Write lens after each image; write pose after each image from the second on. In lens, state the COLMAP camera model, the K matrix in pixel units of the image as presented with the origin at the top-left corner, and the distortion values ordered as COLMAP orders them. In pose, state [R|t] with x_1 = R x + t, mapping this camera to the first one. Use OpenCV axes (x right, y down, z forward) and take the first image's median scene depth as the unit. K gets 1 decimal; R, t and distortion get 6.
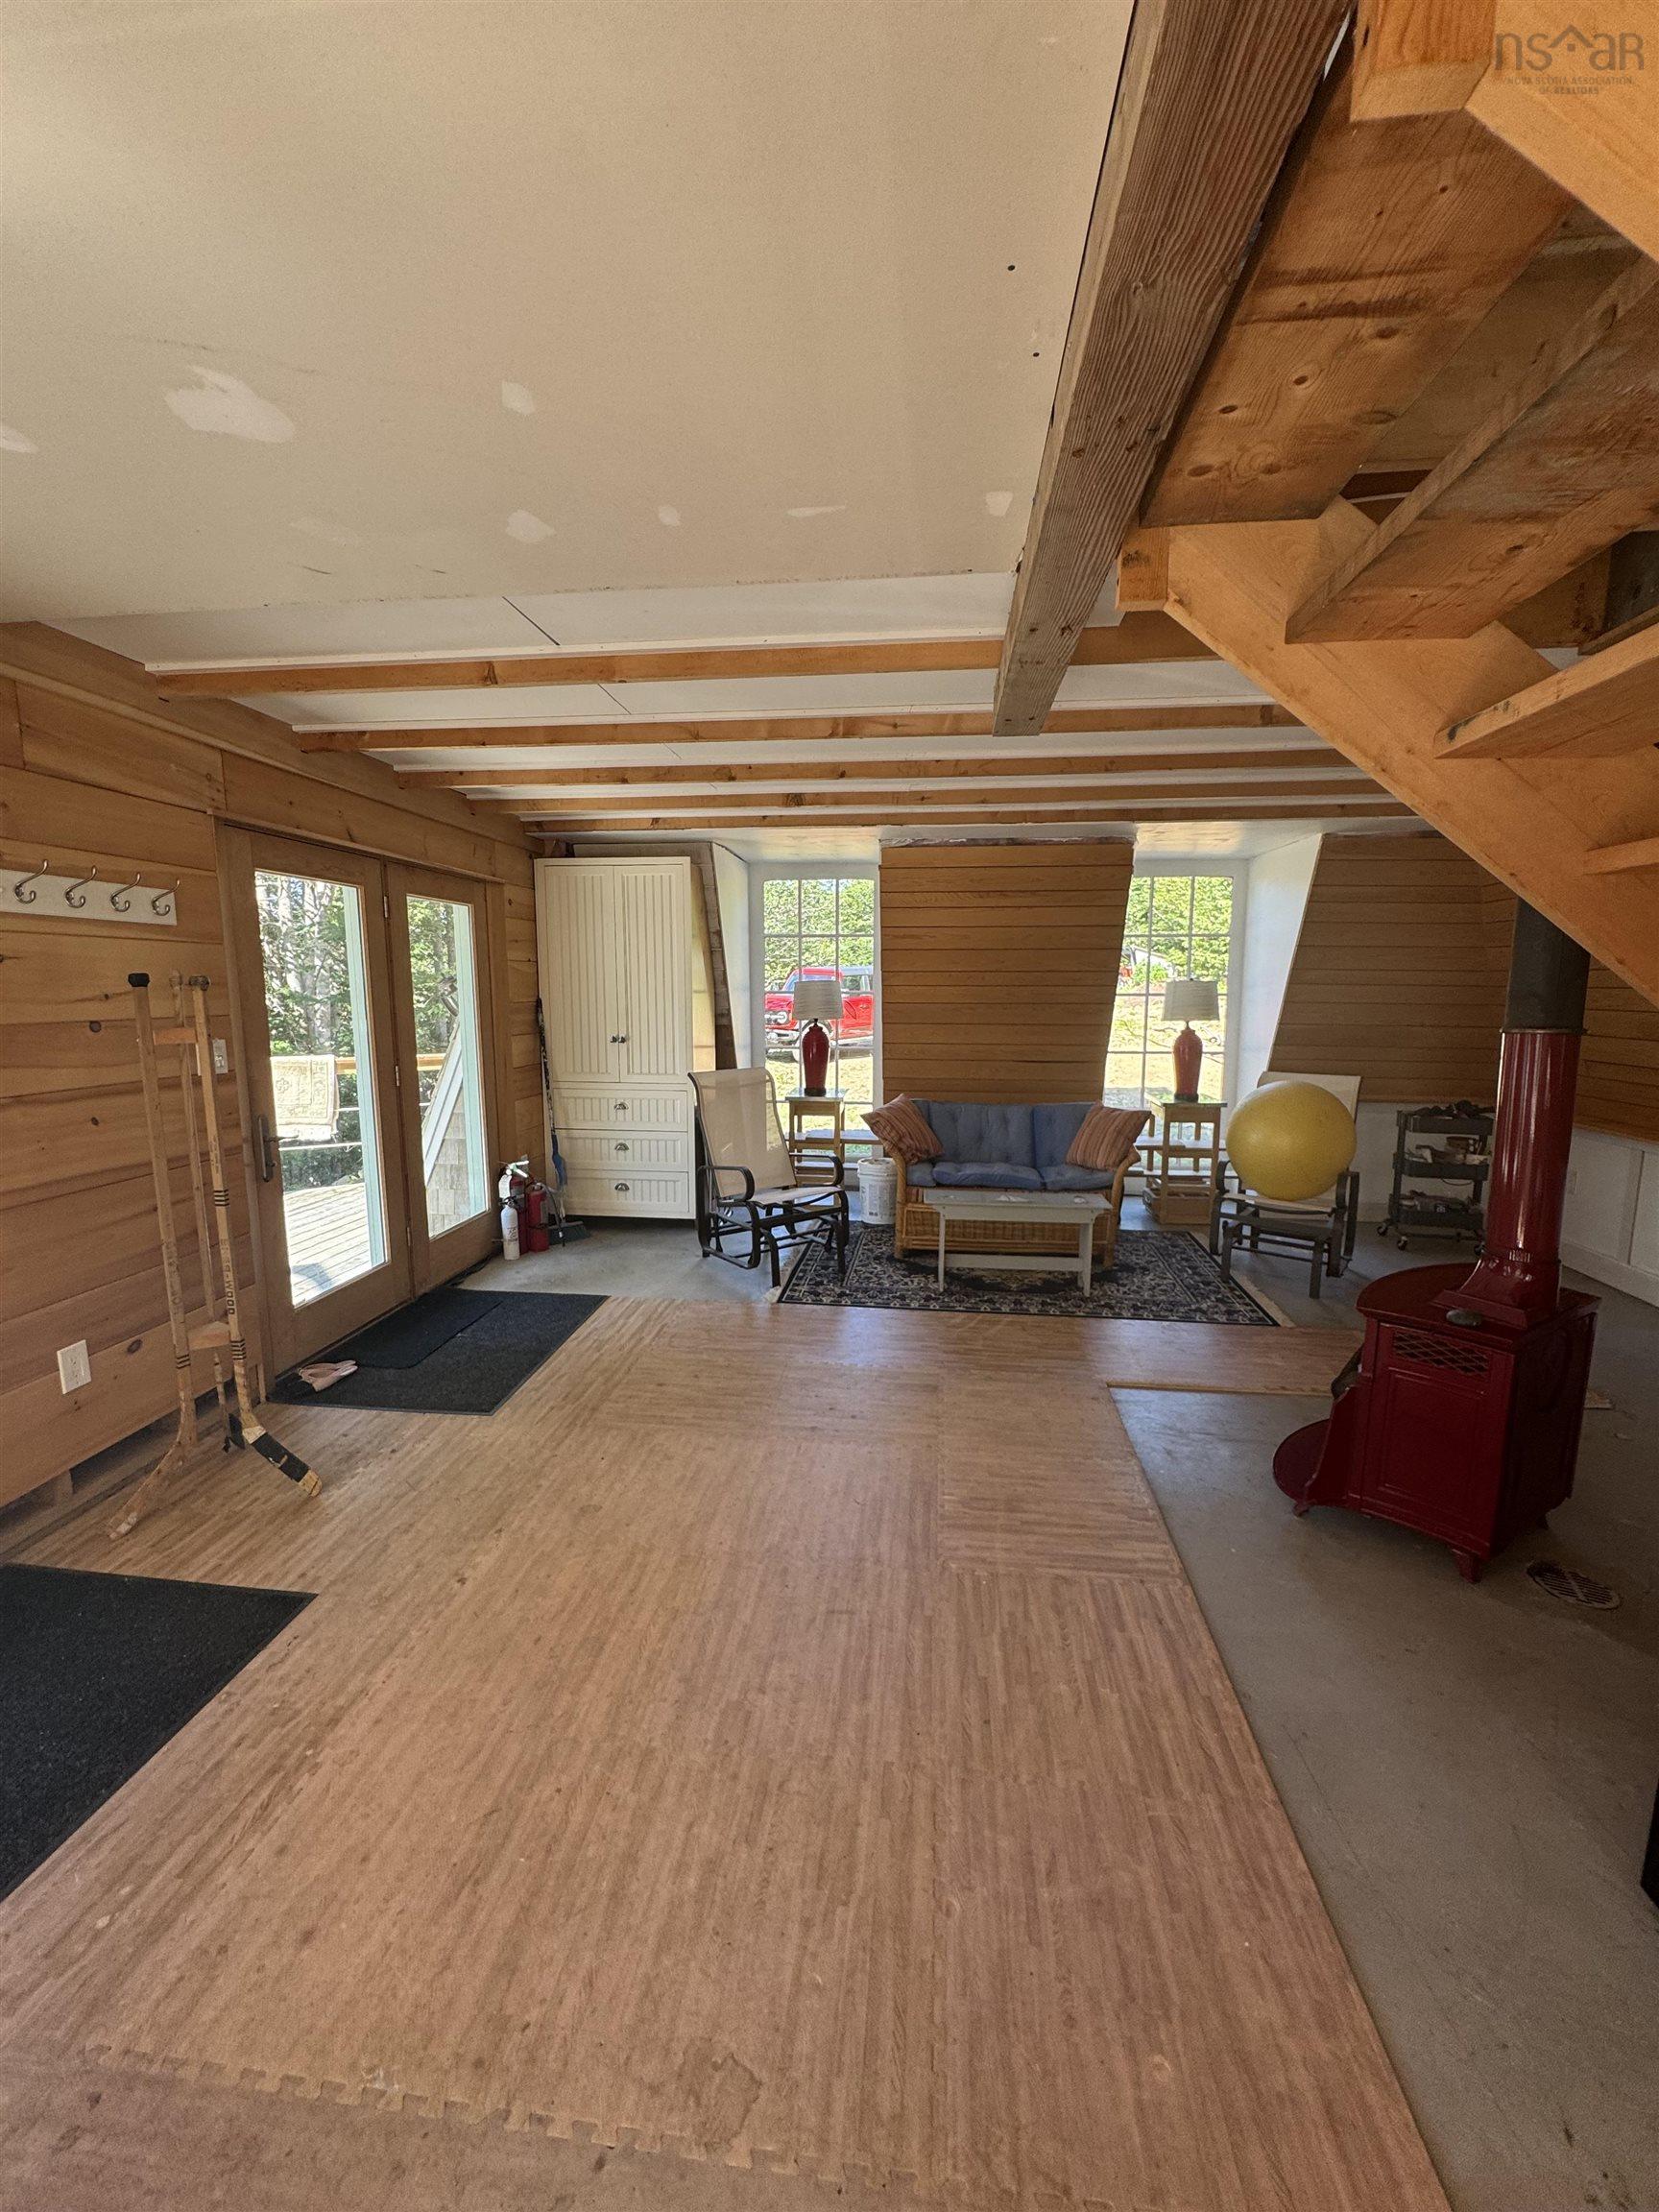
lens RADIAL K [[880.9, 0, 832.4], [0, 880.9, 1106.3], [0, 0, 1]] dist [-0.002942, 0.000579]
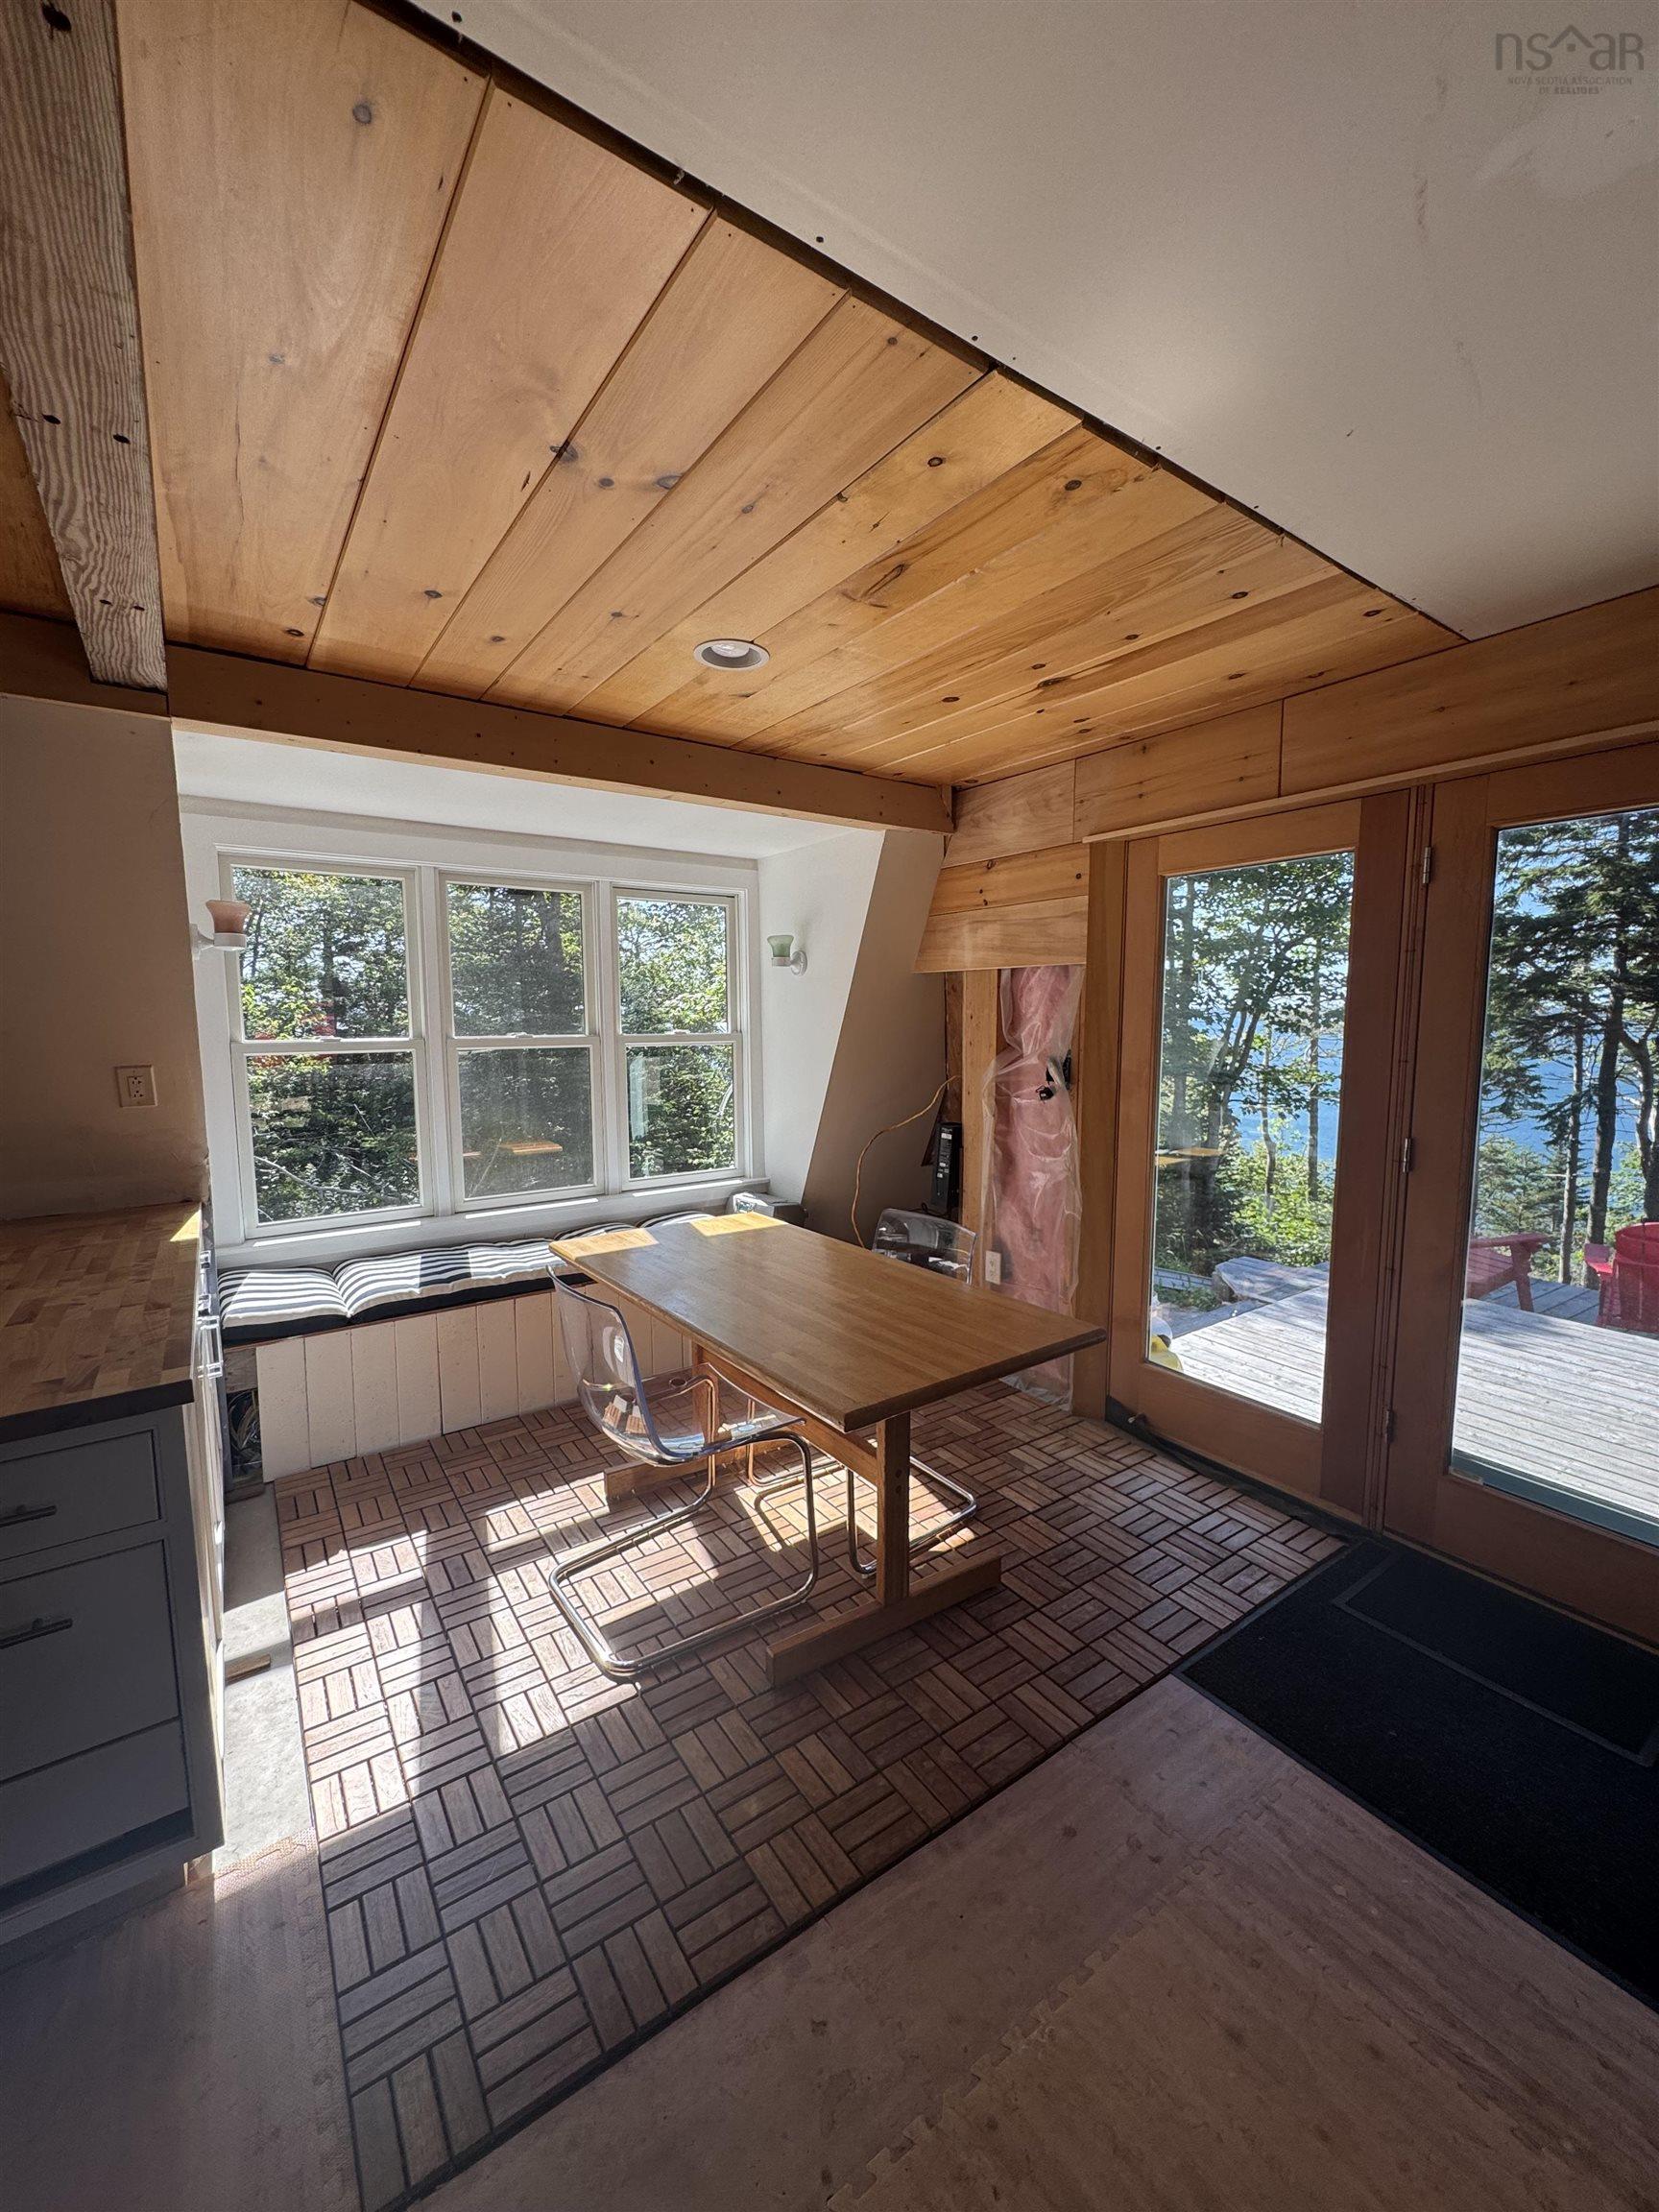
lens RADIAL K [[880.9, 0, 832.4], [0, 880.9, 1106.3], [0, 0, 1]] dist [-0.002942, 0.000579]
pose [[-0.743789, 0.070122, -0.664726, 0.077569], [-0.088561, 0.975376, 0.201987, -0.041848], [0.662522, 0.209105, -0.719264, 0.380209]]
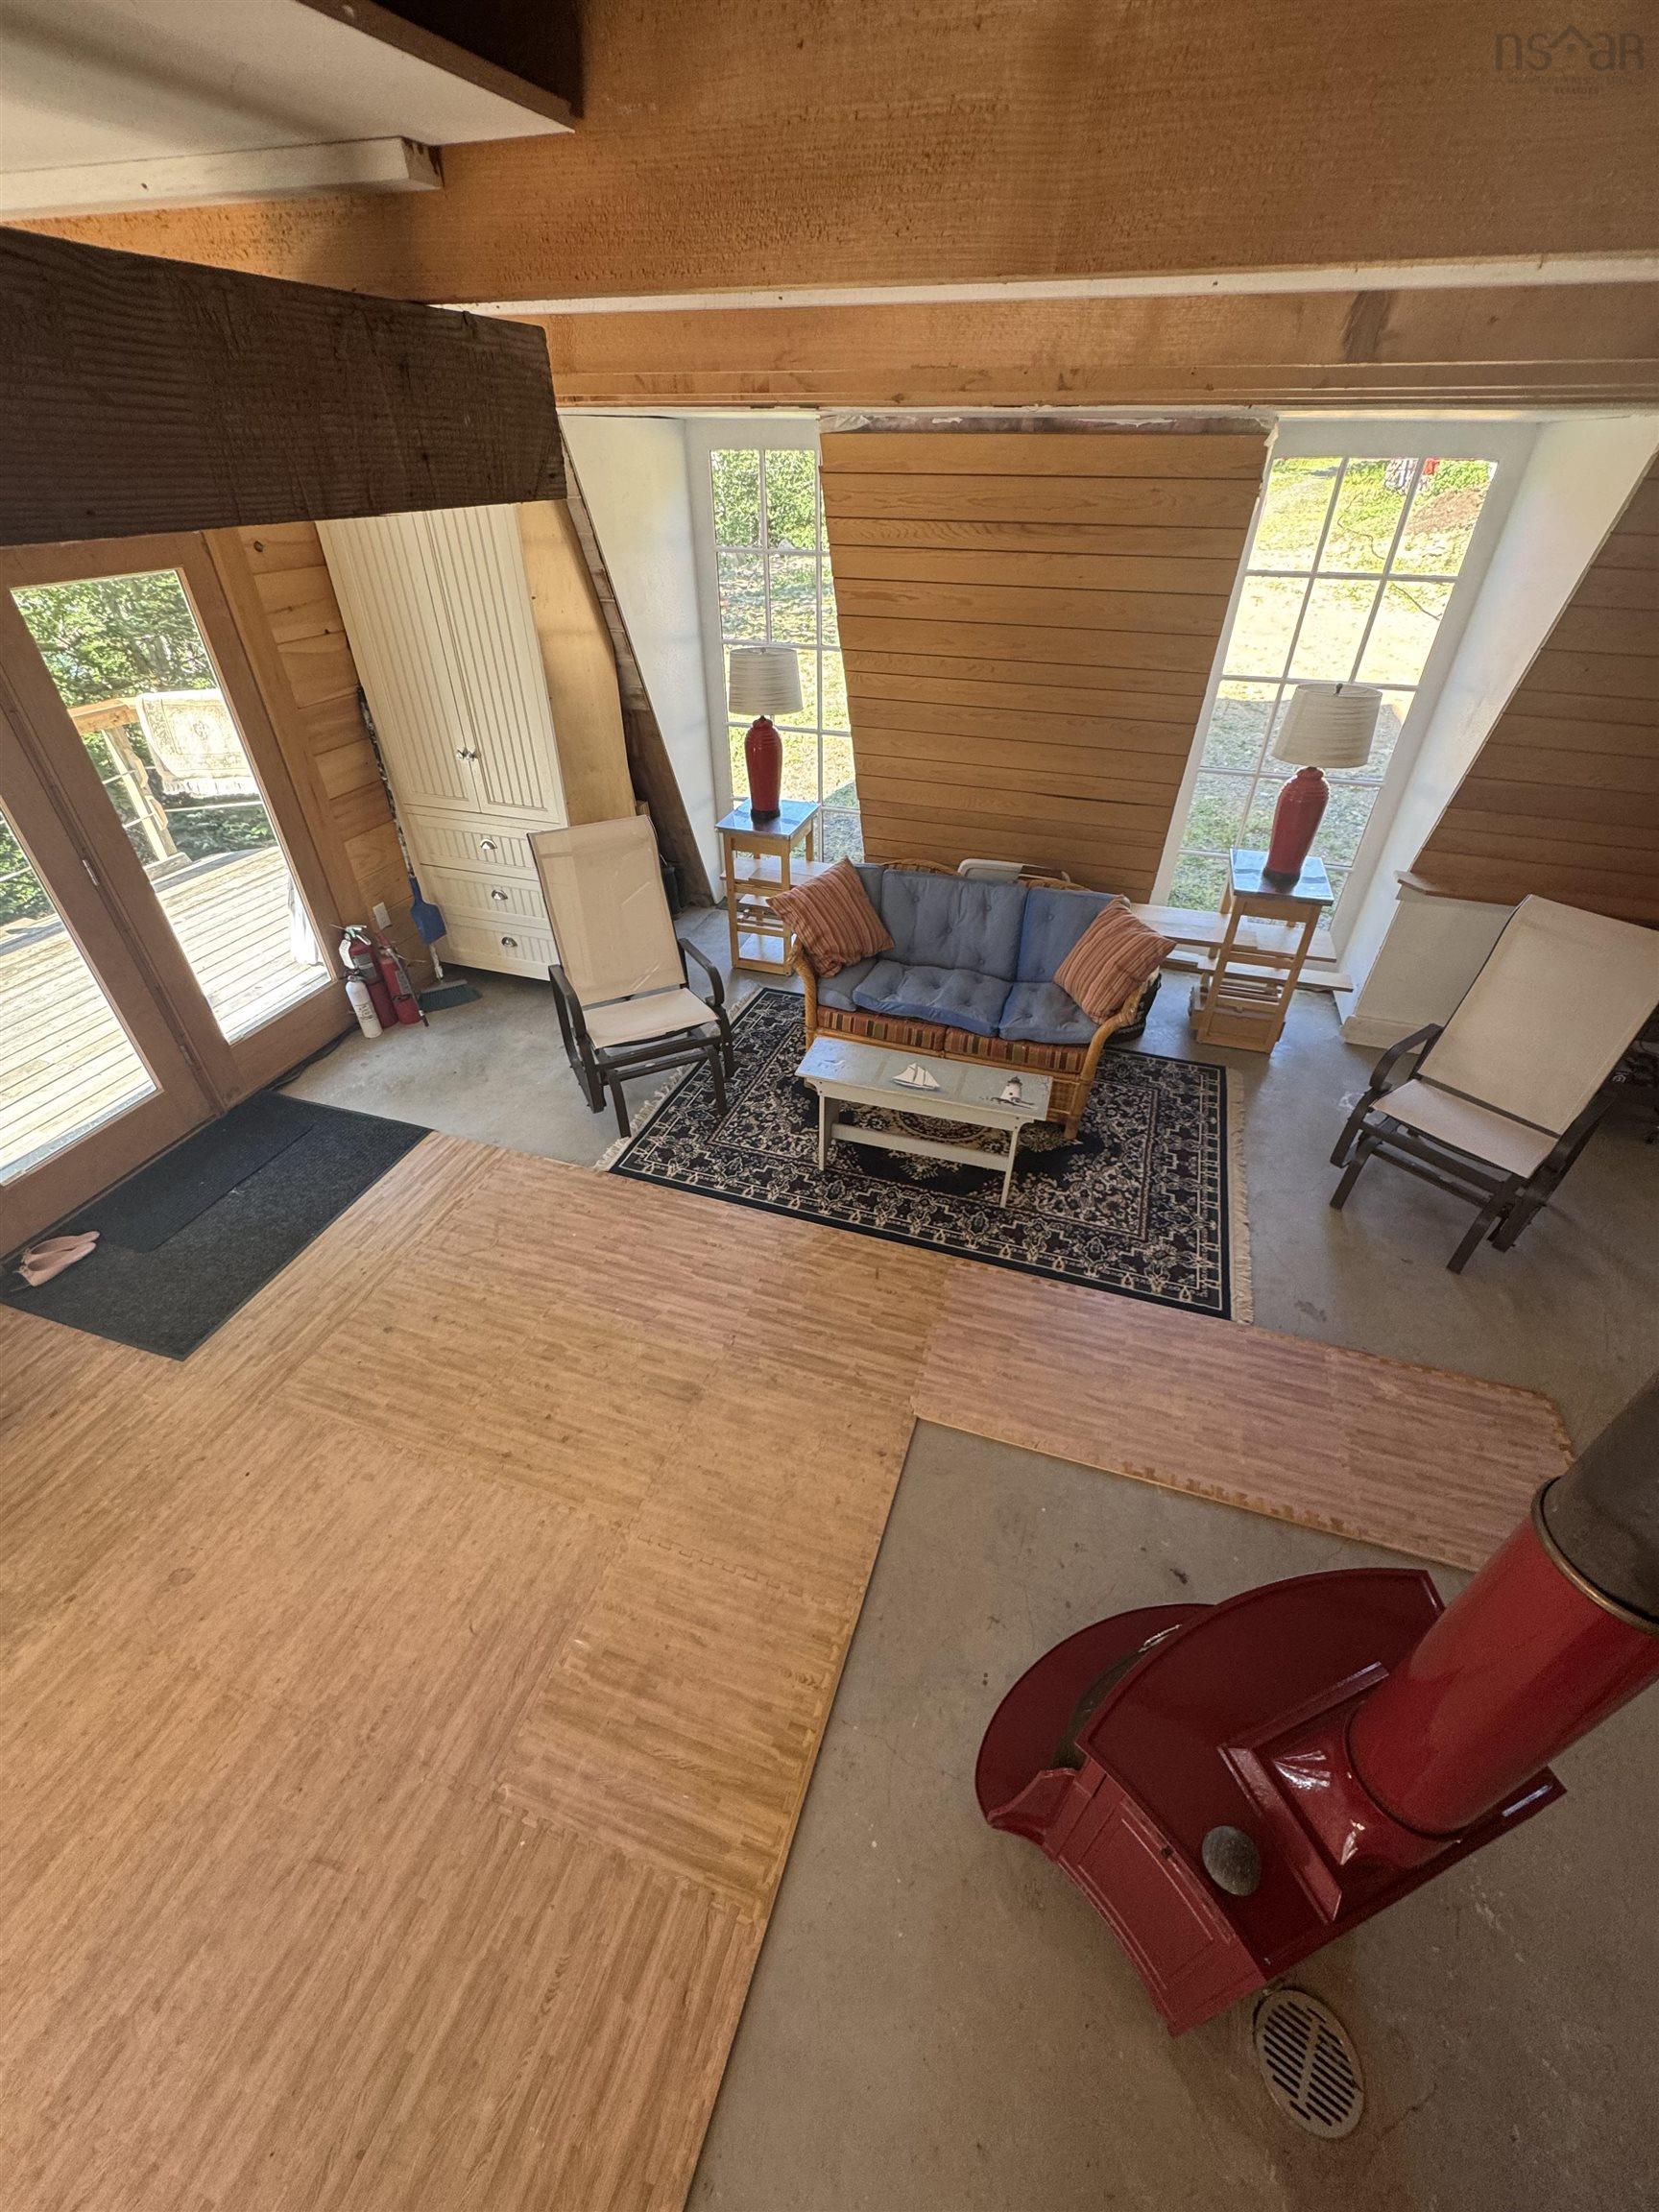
lens RADIAL K [[880.9, 0, 832.4], [0, 880.9, 1106.3], [0, 0, 1]] dist [-0.002942, 0.000579]
pose [[0.979760, 0.122254, -0.158509, 0.254878], [-0.030220, 0.873098, 0.486607, -0.227590], [0.197884, -0.471968, 0.859120, 0.354453]]
